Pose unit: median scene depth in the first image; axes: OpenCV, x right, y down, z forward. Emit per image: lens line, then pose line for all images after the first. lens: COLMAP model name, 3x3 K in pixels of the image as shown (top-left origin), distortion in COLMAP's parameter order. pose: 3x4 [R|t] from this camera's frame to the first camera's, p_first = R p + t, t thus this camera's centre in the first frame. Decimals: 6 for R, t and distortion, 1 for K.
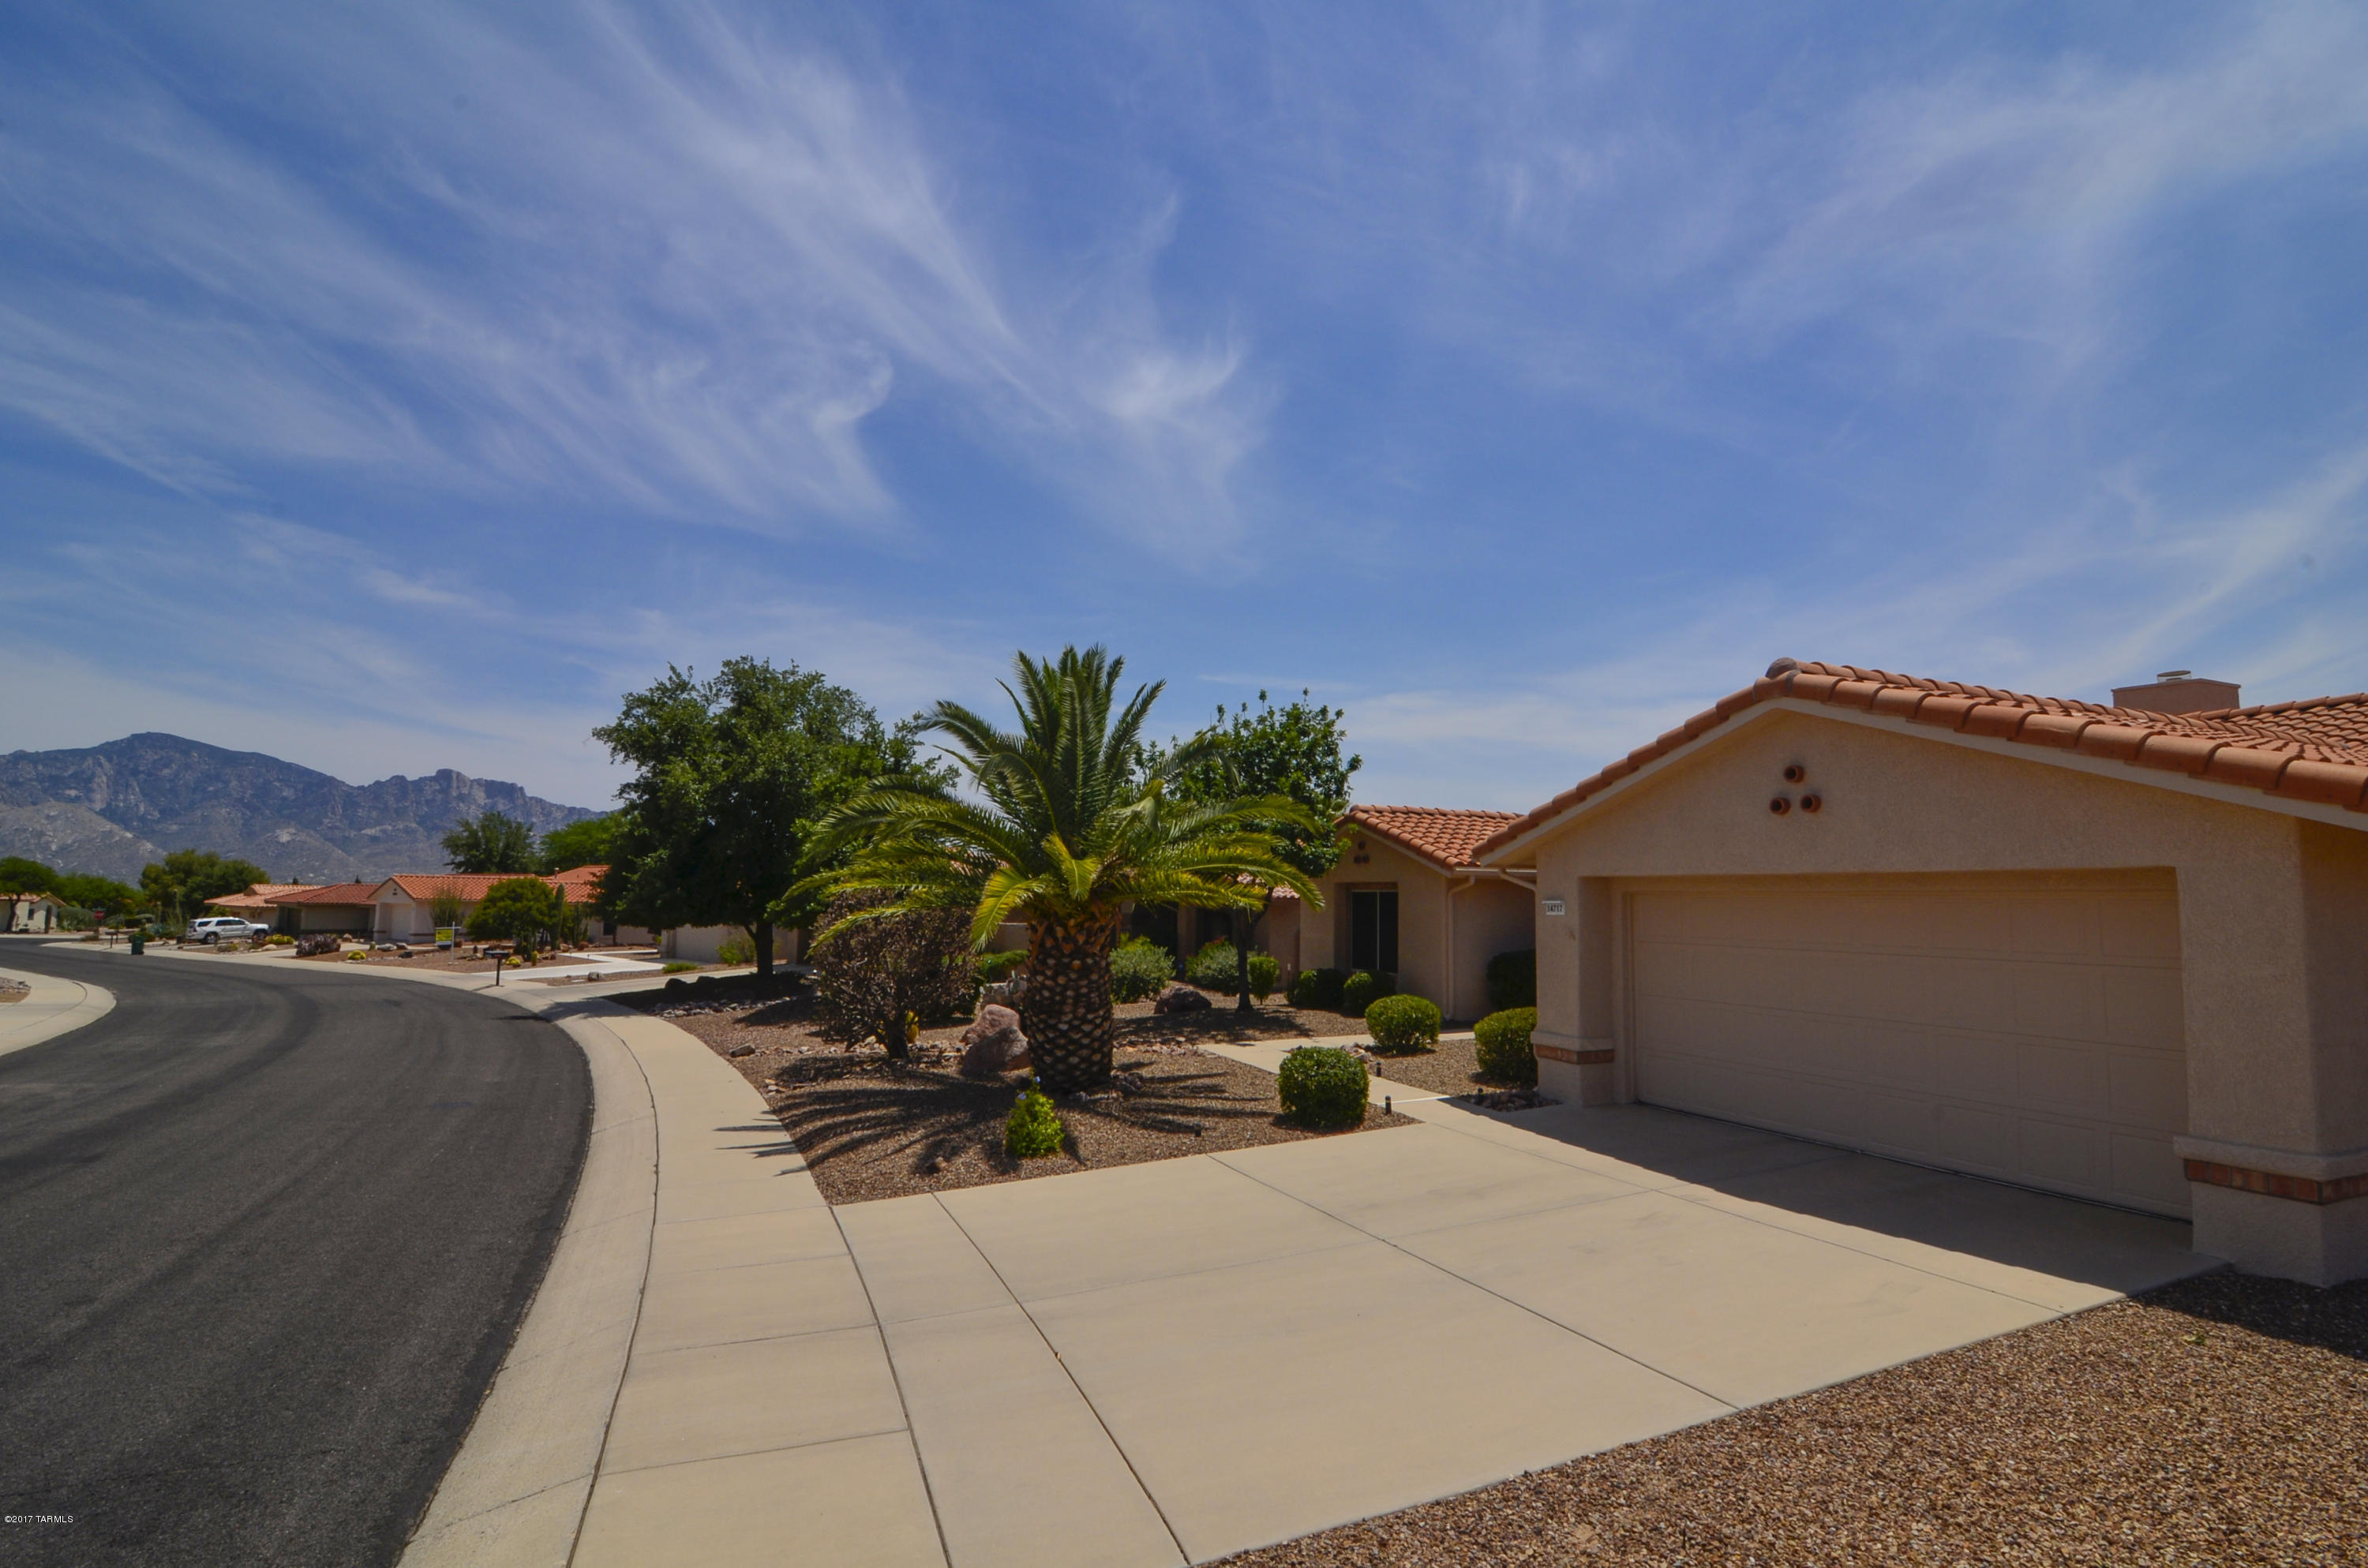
lens RADIAL K [[1158.2, 0, 1186.5], [0, 1158.2, 816.5], [0, 0, 1]] dist [0.034059, -0.023688]
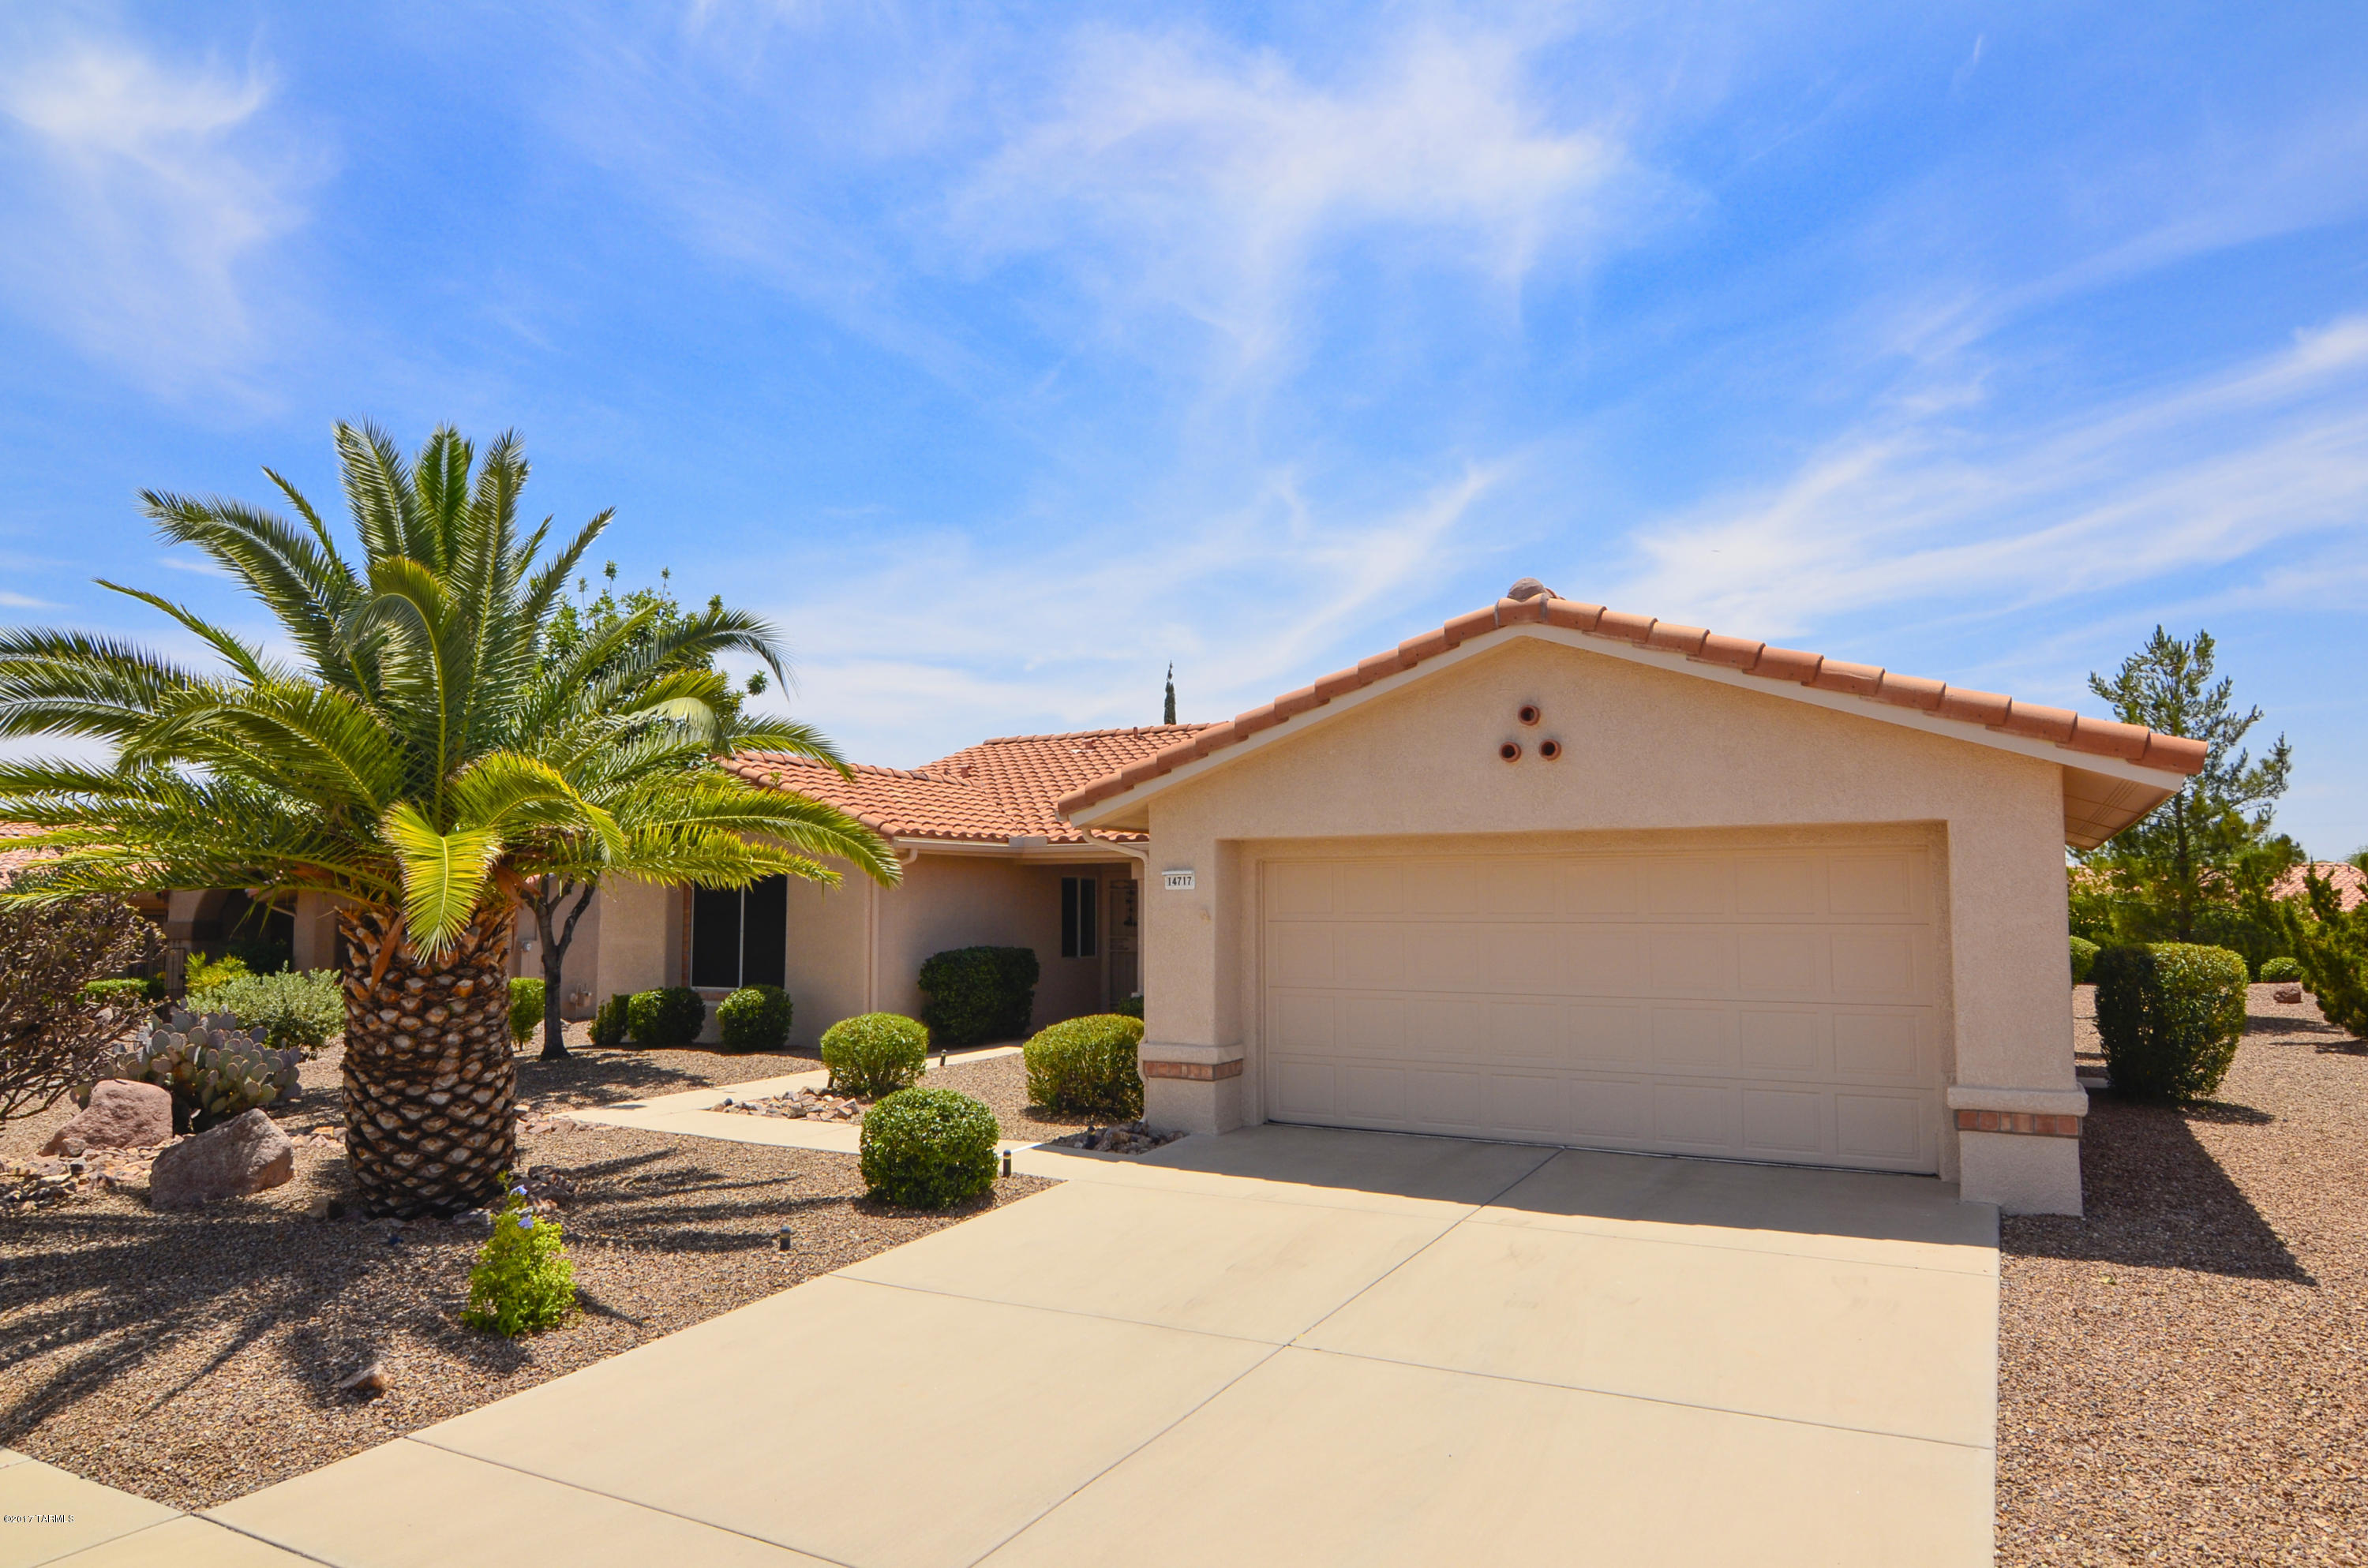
lens RADIAL K [[1462.1, 0, 1184.0], [0, 1462.1, 784.0], [0, 0, 1]] dist [0.022510, -0.022002]
pose [[0.807891, 0.033382, 0.588386, -0.238865], [-0.028315, 0.999440, -0.017825, 0.030555], [-0.588652, -0.002259, 0.808384, 0.206953]]
